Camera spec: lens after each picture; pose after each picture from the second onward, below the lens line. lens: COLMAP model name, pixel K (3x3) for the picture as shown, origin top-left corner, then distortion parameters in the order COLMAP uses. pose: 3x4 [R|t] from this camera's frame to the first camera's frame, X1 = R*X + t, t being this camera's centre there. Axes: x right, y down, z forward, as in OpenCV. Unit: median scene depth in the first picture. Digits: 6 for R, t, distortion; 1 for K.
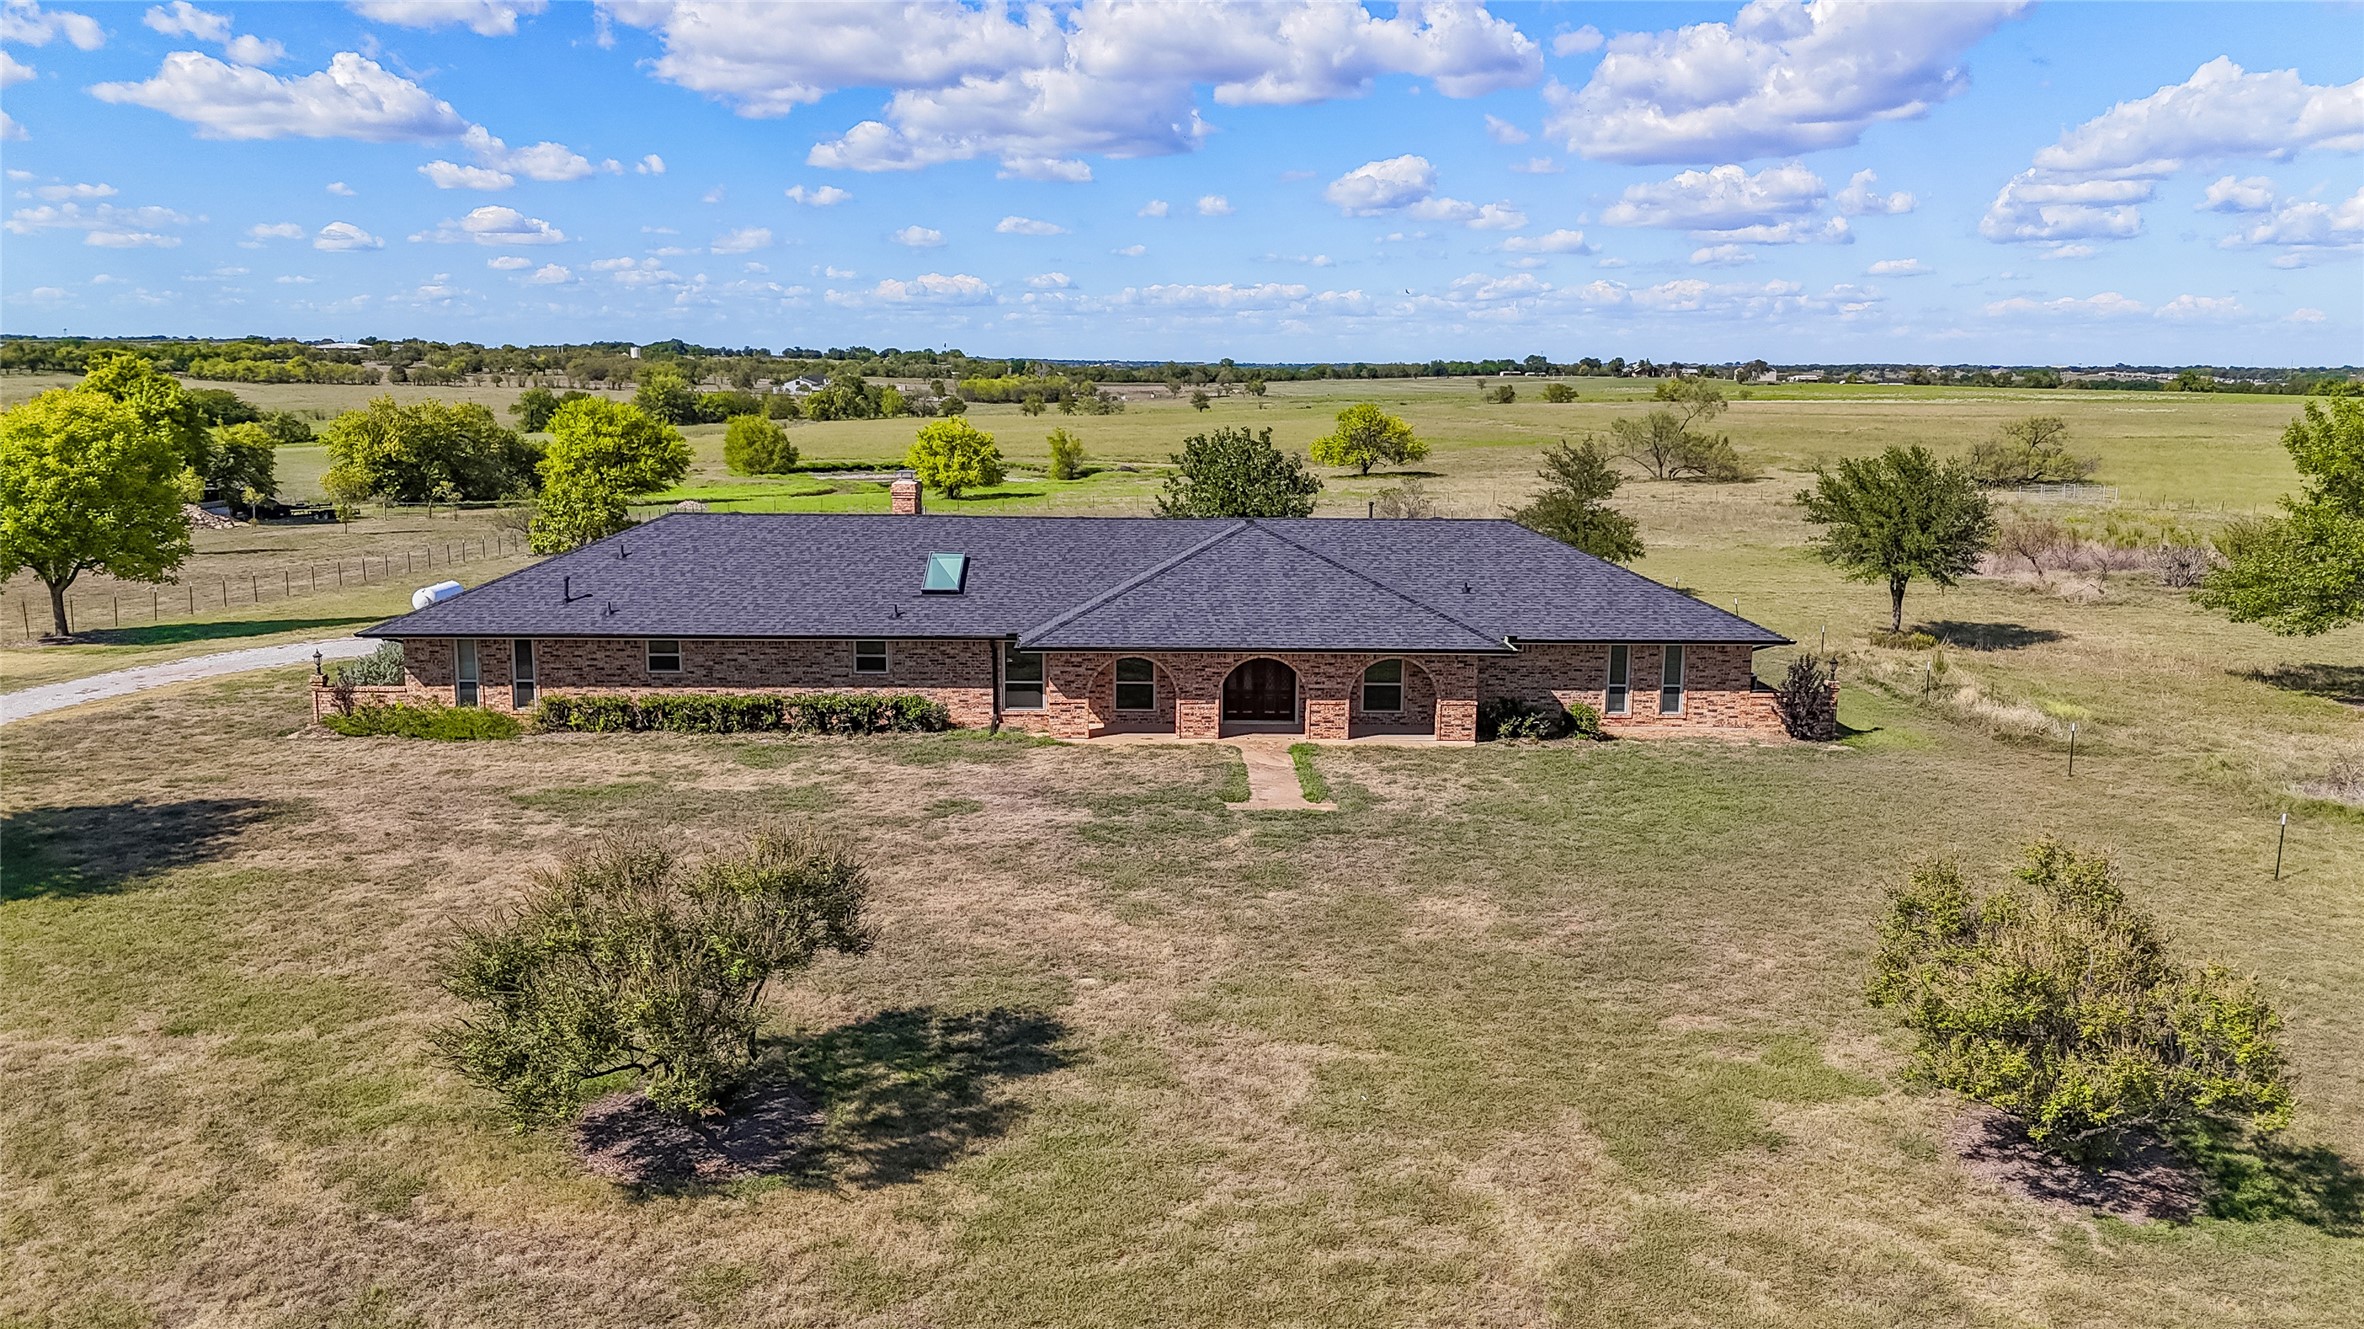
lens RADIAL K [[1724.4, 0, 1190.0], [0, 1724.4, 665.0], [0, 0, 1]] dist [0.059920, -0.066221]
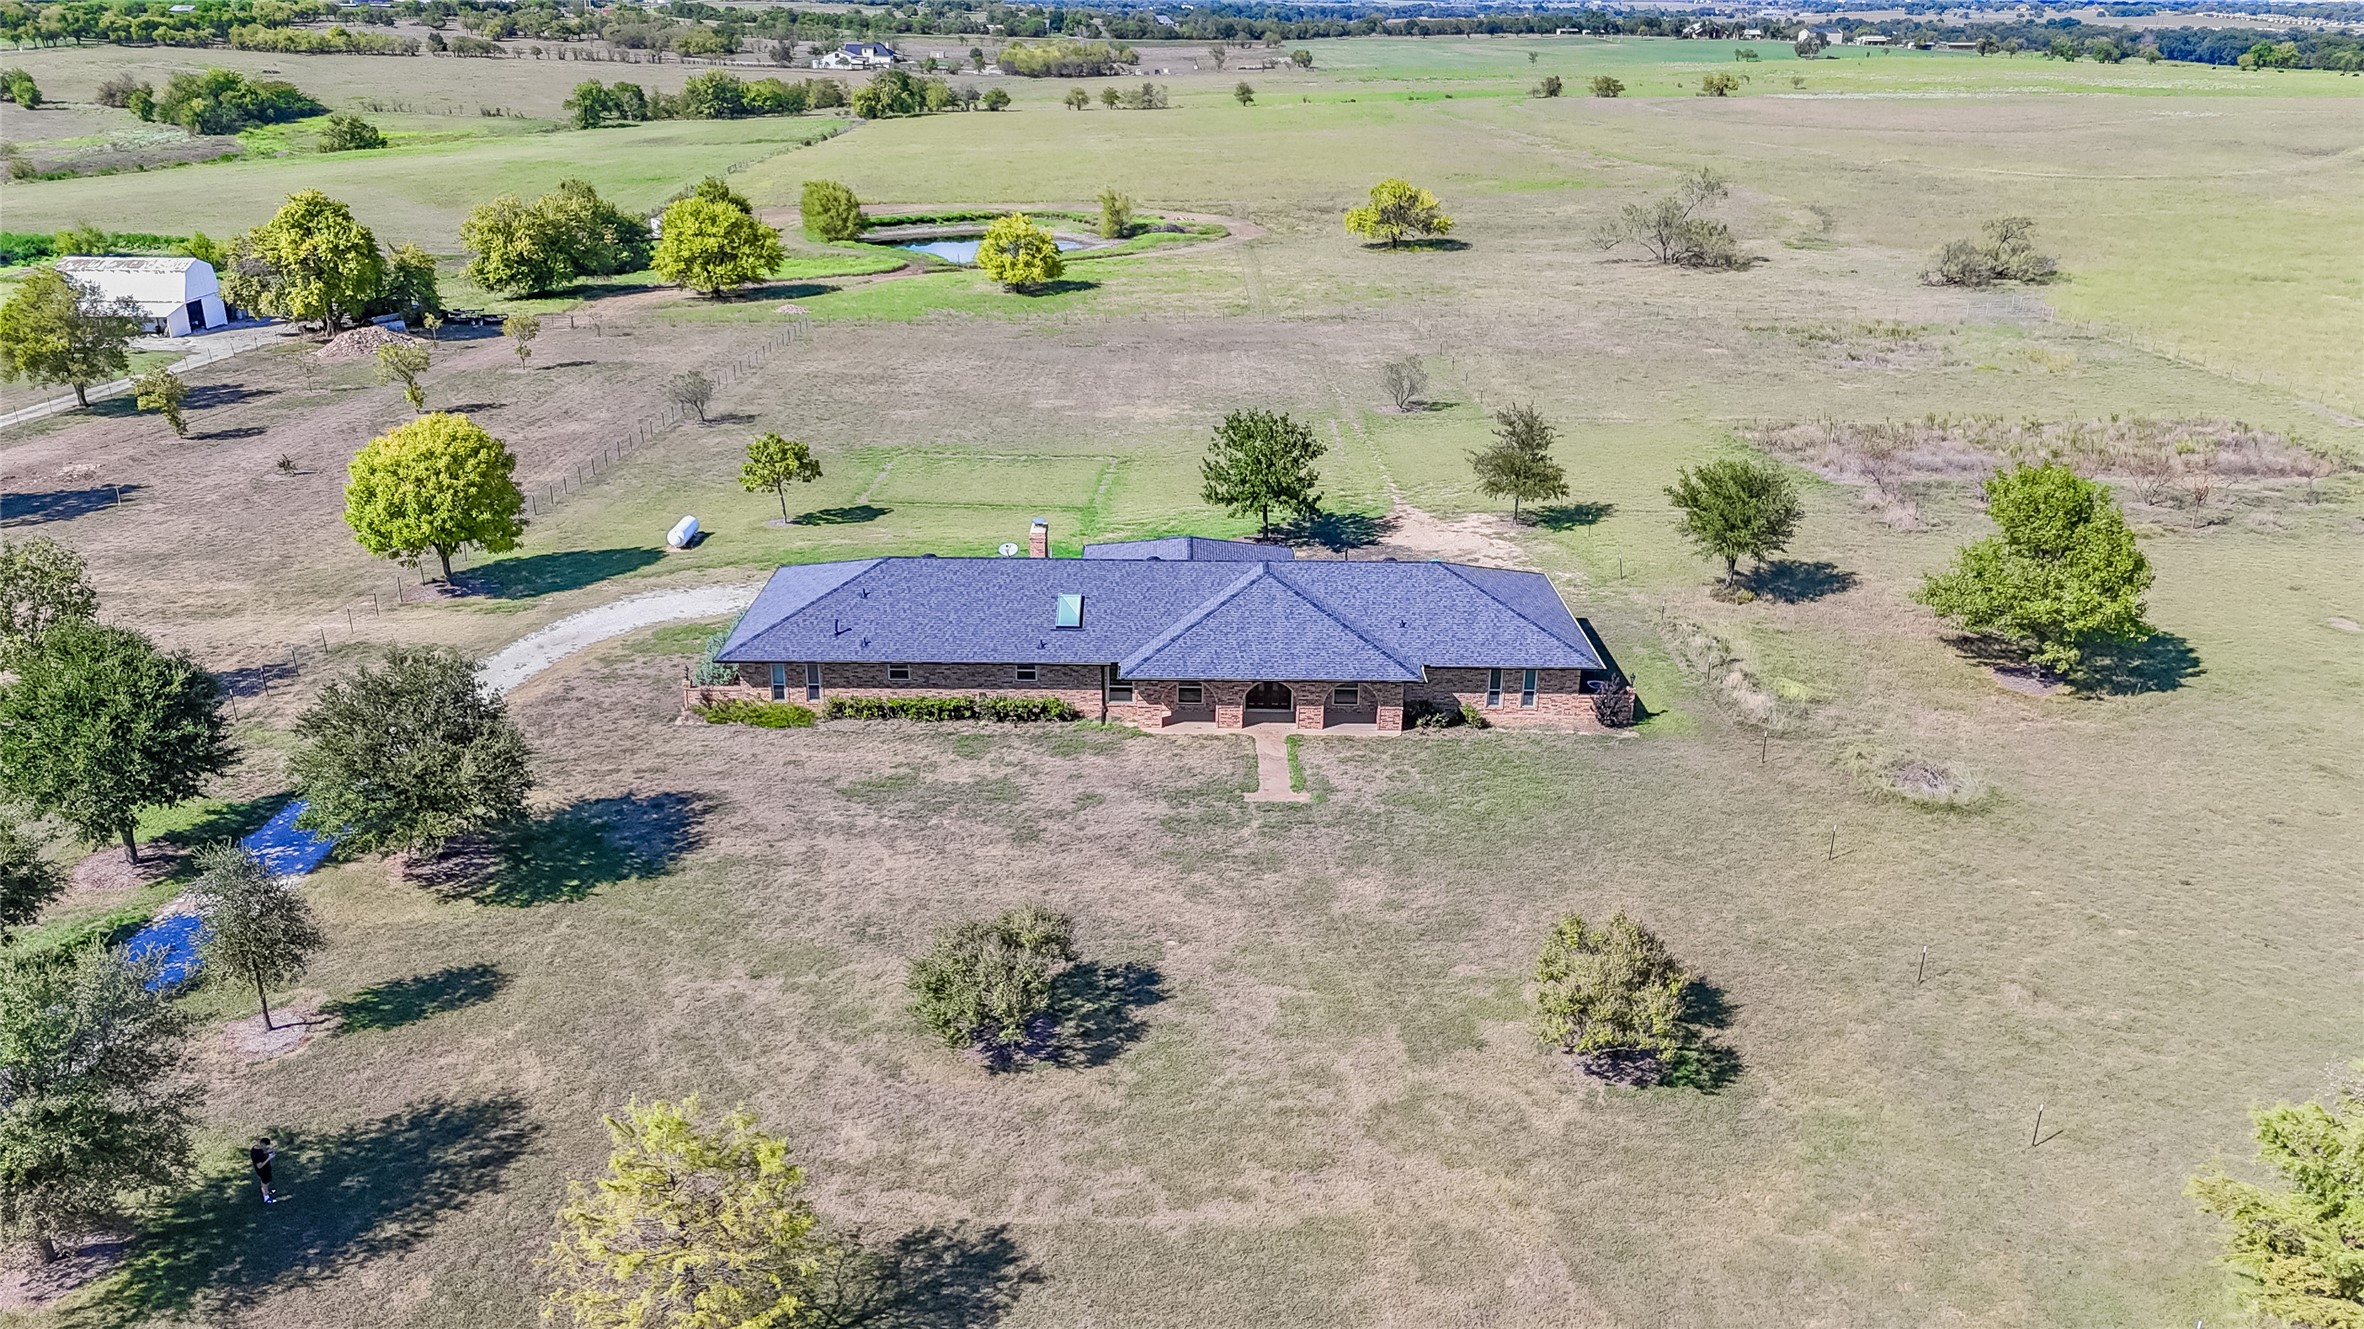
lens RADIAL K [[1724.4, 0, 1186.5], [0, 1724.4, 651.8], [0, 0, 1]] dist [0.059920, -0.066221]
pose [[0.999657, 0.009343, -0.024473, 0.003082], [-0.004498, 0.981577, 0.191013, -0.331355], [0.025807, -0.190838, 0.981282, -0.565644]]
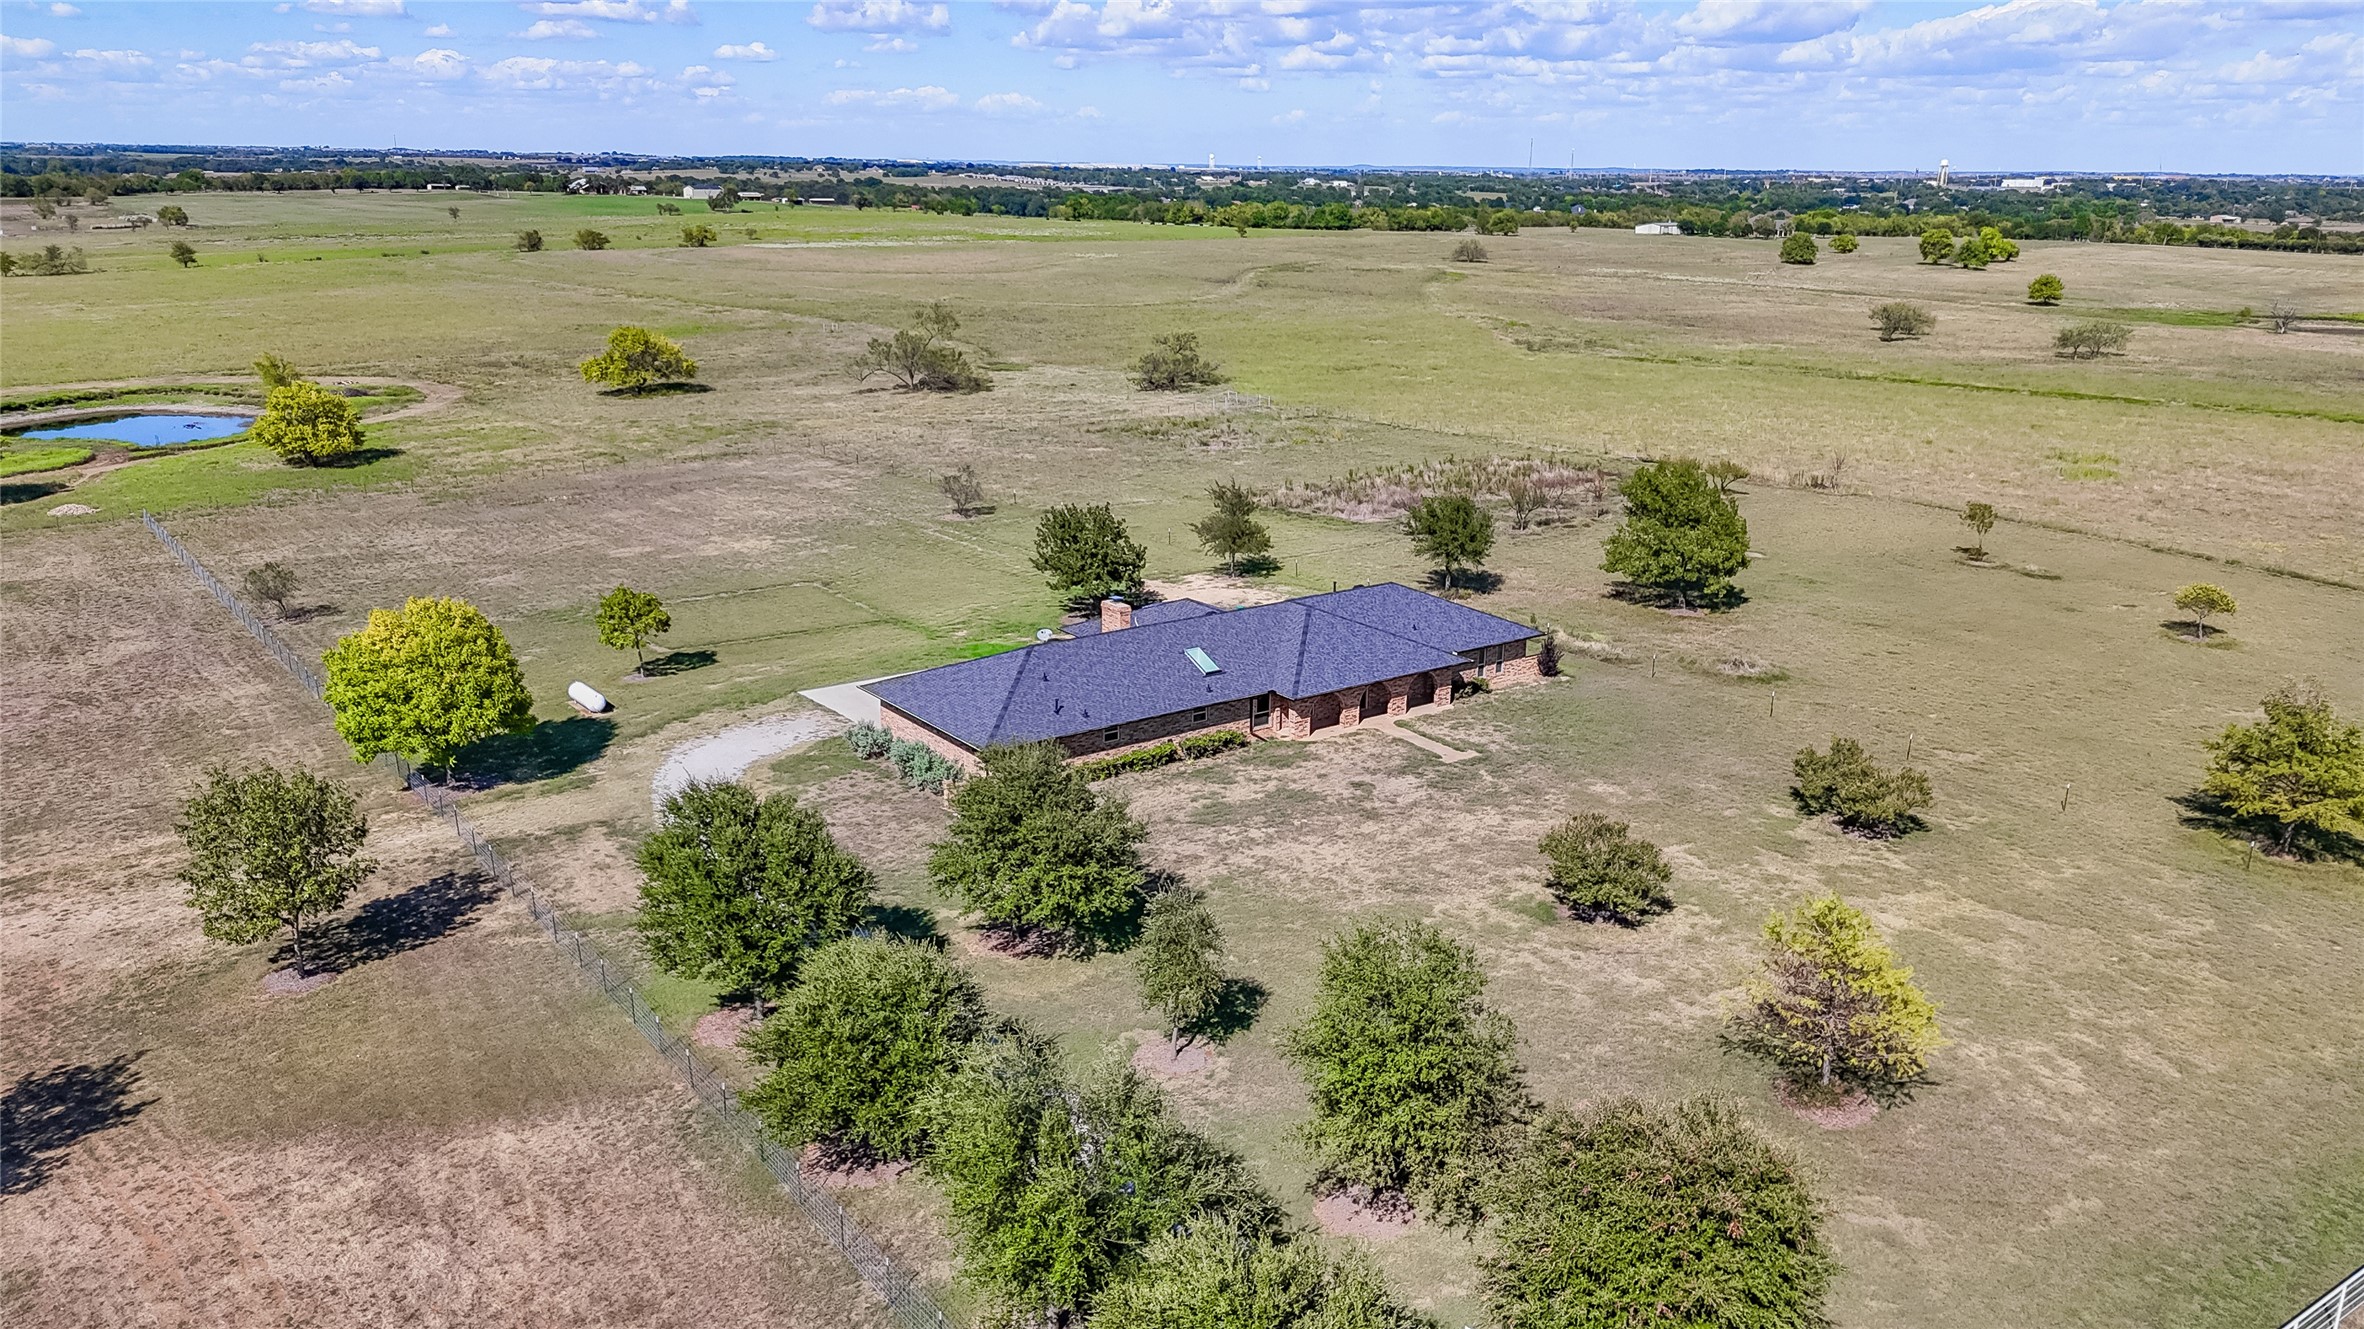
lens RADIAL K [[1724.4, 0, 1176.9], [0, 1724.4, 660.1], [0, 0, 1]] dist [0.059920, -0.066221]
pose [[0.818930, -0.157876, 0.551751, -1.243729], [0.093426, 0.985266, 0.143254, -0.336656], [-0.566238, -0.065767, 0.821614, -0.529125]]
